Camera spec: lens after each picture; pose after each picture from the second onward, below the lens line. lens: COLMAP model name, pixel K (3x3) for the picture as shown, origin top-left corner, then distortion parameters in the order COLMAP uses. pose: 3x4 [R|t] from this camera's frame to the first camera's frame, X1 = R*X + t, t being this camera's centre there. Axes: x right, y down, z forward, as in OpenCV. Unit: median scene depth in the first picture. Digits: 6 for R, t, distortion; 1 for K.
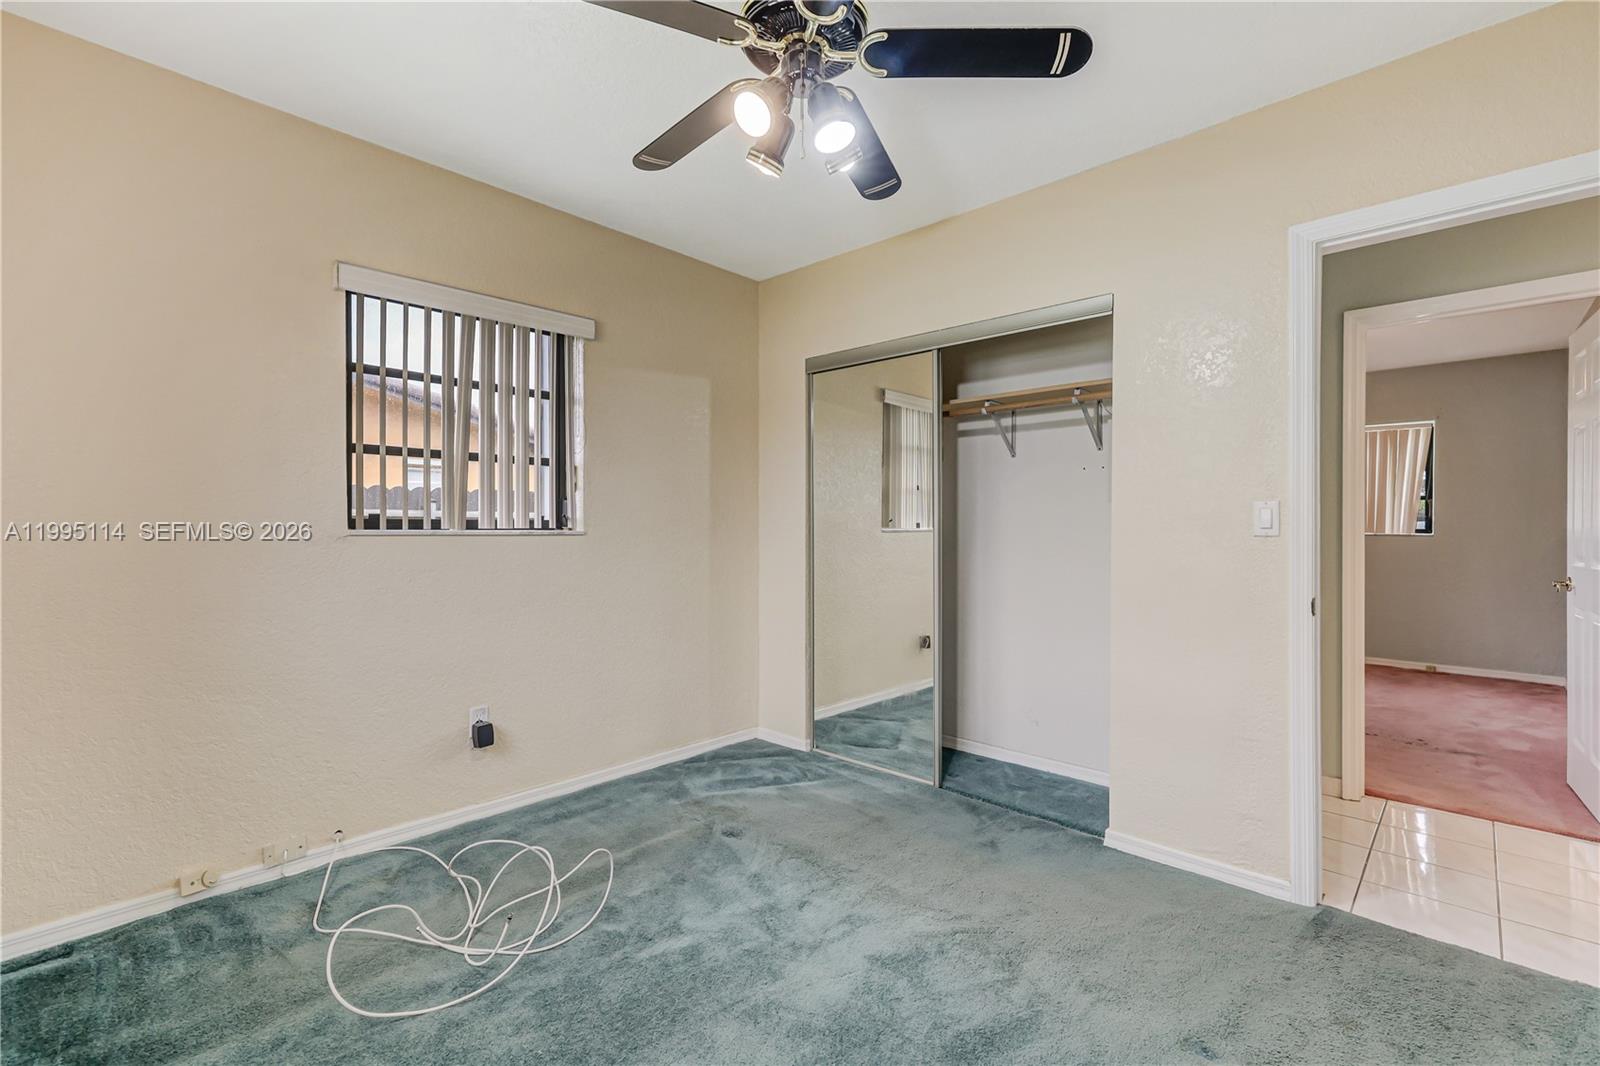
lens RADIAL K [[683.4, 0, 800.0], [0, 683.4, 533.0], [0, 0, 1]] dist [0.000487, -0.000615]
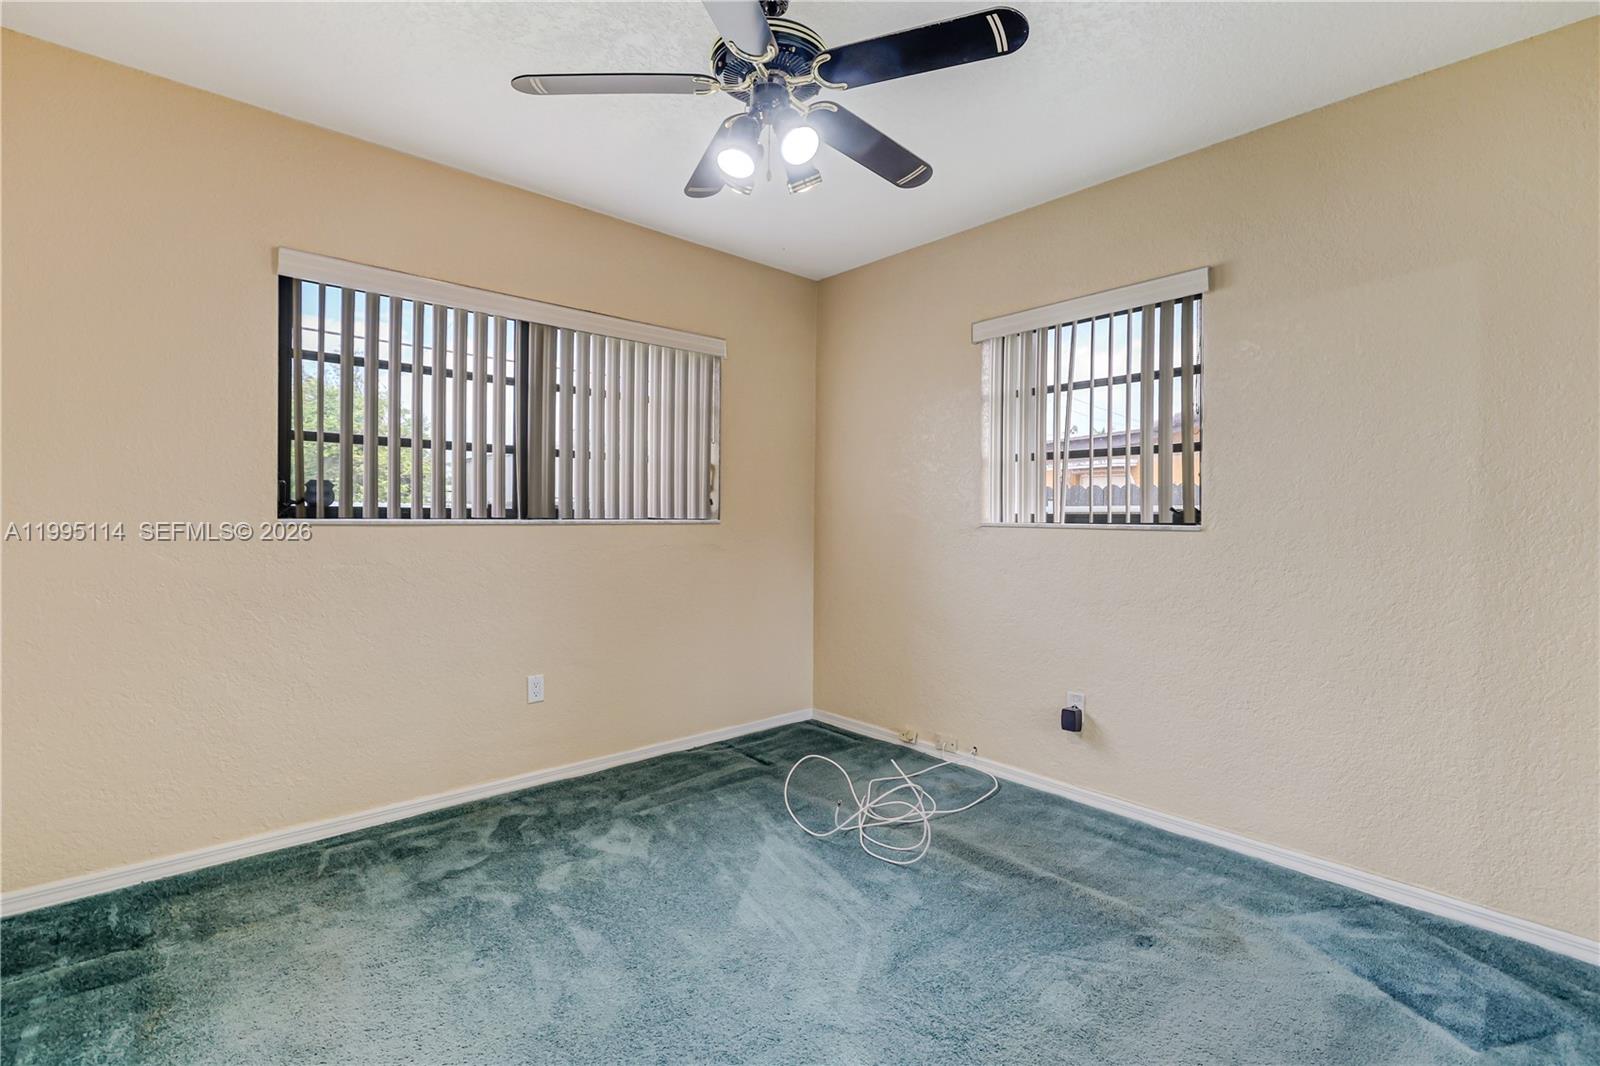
lens RADIAL K [[697.3, 0, 787.6], [0, 697.3, 521.3], [0, 0, 1]] dist [0.001160, 0.000331]
pose [[-0.082401, -0.005956, -0.996581, 0.621998], [-0.011802, 0.999918, -0.005000, 0.002408], [0.996529, 0.011350, -0.082464, 0.636844]]
